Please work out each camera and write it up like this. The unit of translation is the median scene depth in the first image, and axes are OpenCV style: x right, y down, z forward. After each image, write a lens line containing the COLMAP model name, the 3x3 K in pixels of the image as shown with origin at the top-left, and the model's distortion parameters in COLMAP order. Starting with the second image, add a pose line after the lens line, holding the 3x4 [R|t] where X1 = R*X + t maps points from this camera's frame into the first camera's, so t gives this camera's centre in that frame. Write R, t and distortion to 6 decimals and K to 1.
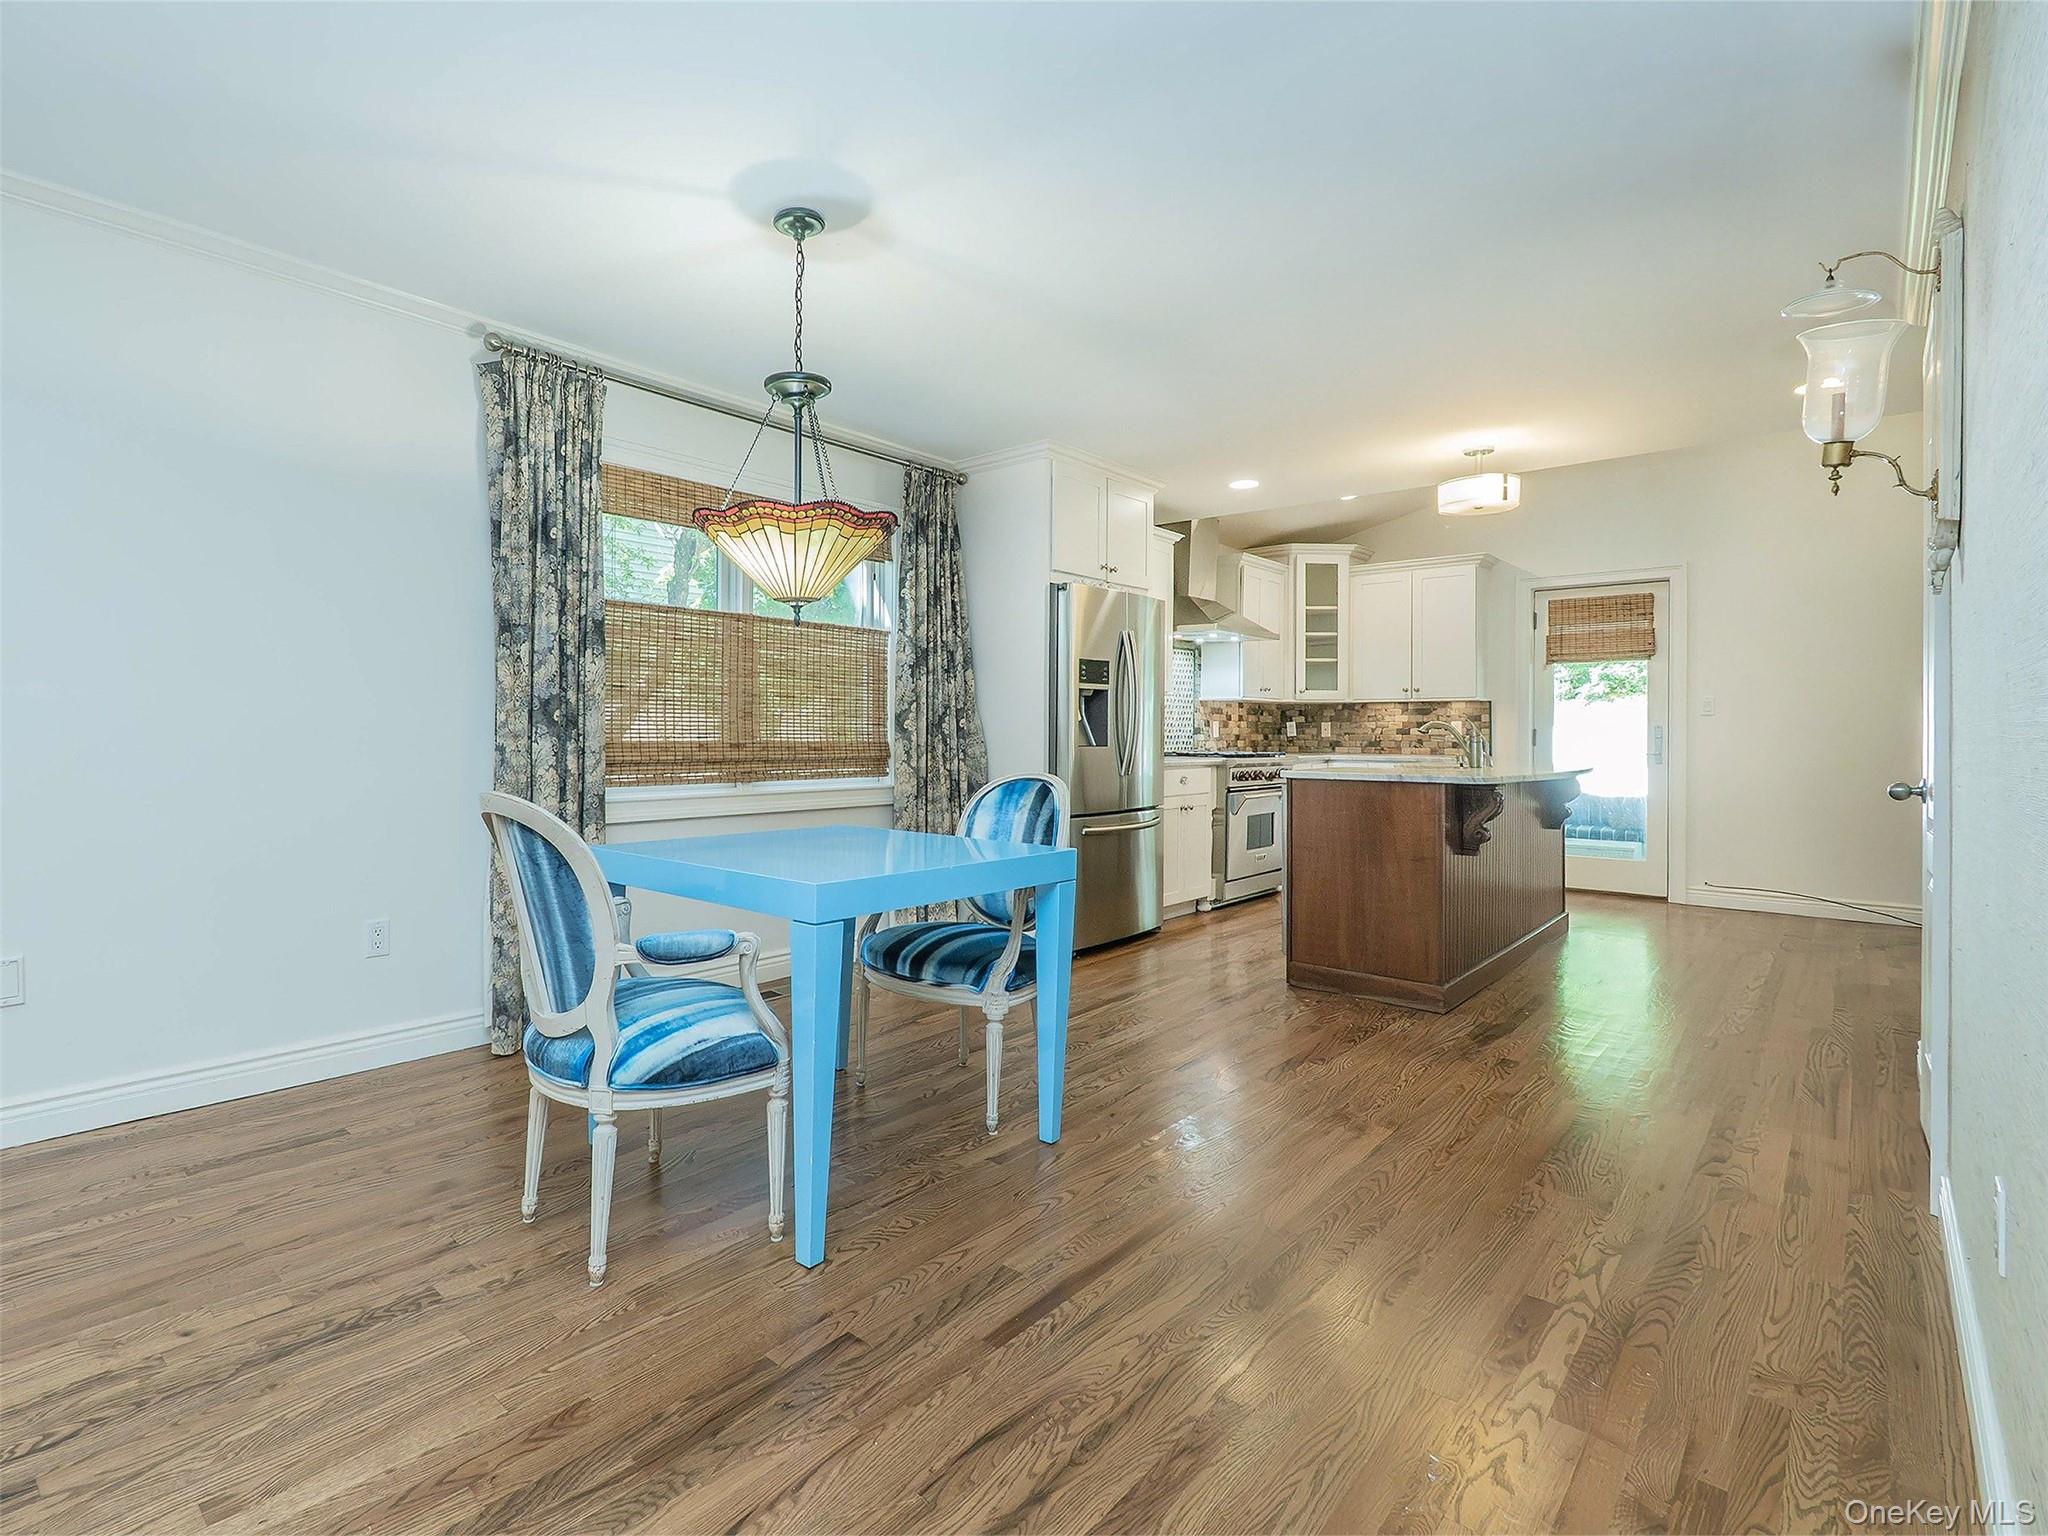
lens RADIAL K [[1031.7, 0, 991.2], [0, 1031.7, 721.5], [0, 0, 1]] dist [0.009213, -0.004419]
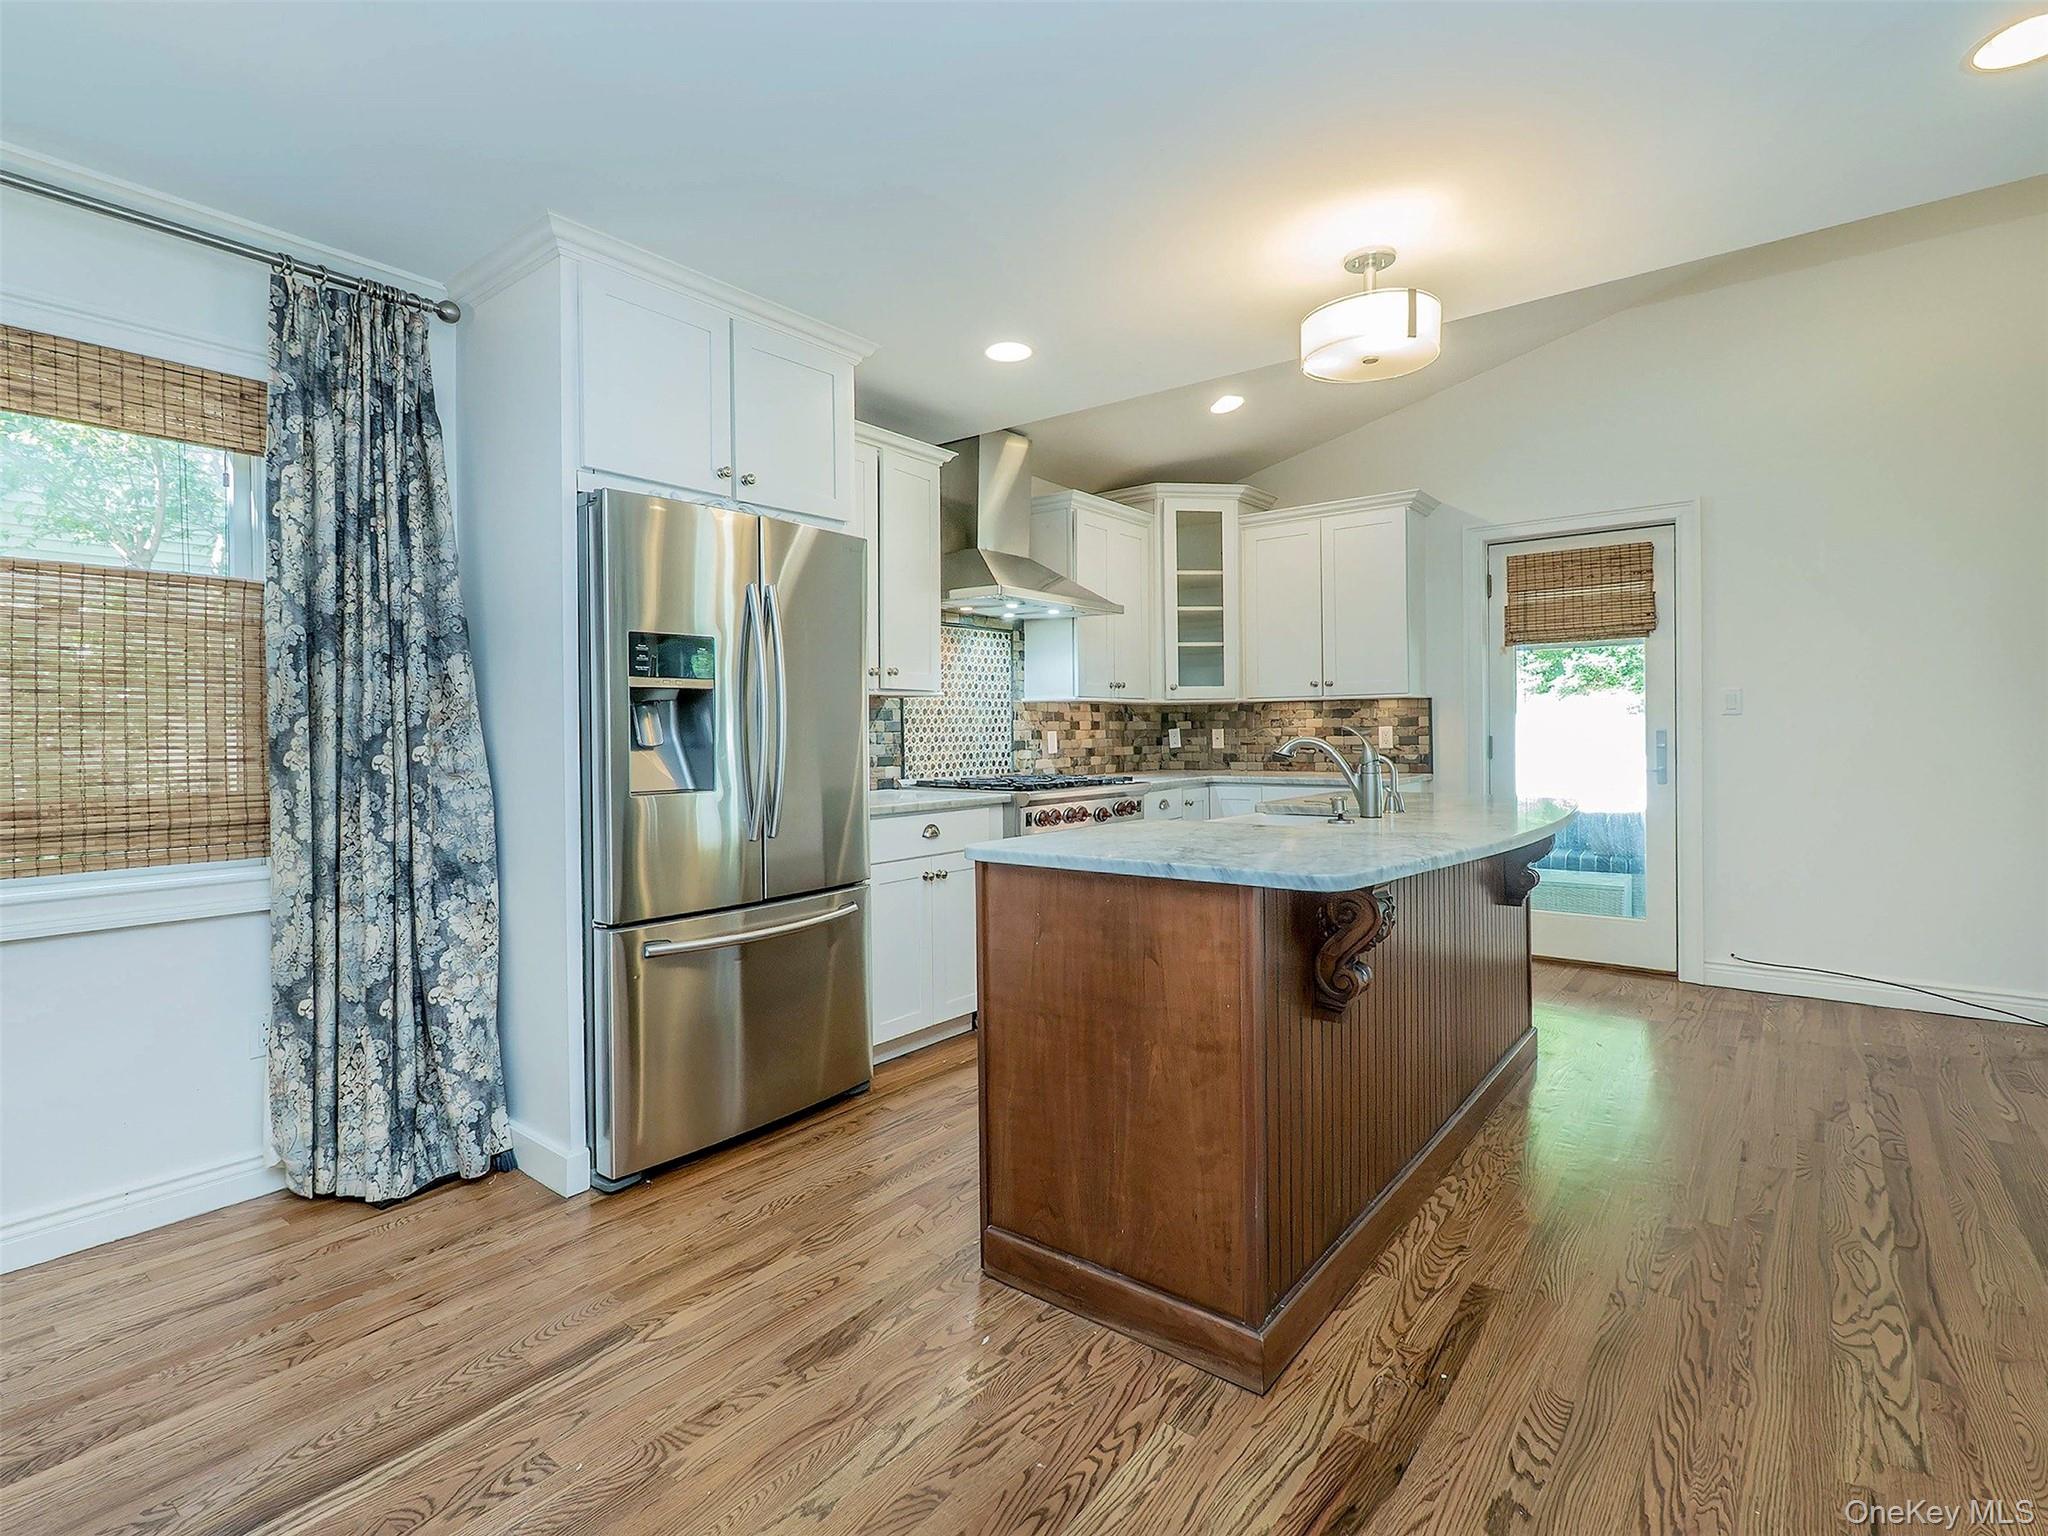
lens RADIAL K [[1031.7, 0, 1005.2], [0, 1031.7, 730.0], [0, 0, 1]] dist [0.009213, -0.004419]
pose [[0.999492, -0.013437, 0.028891, 0.234489], [0.013216, 0.999882, 0.007845, -0.009972], [-0.028993, -0.007459, 0.999552, 0.406389]]
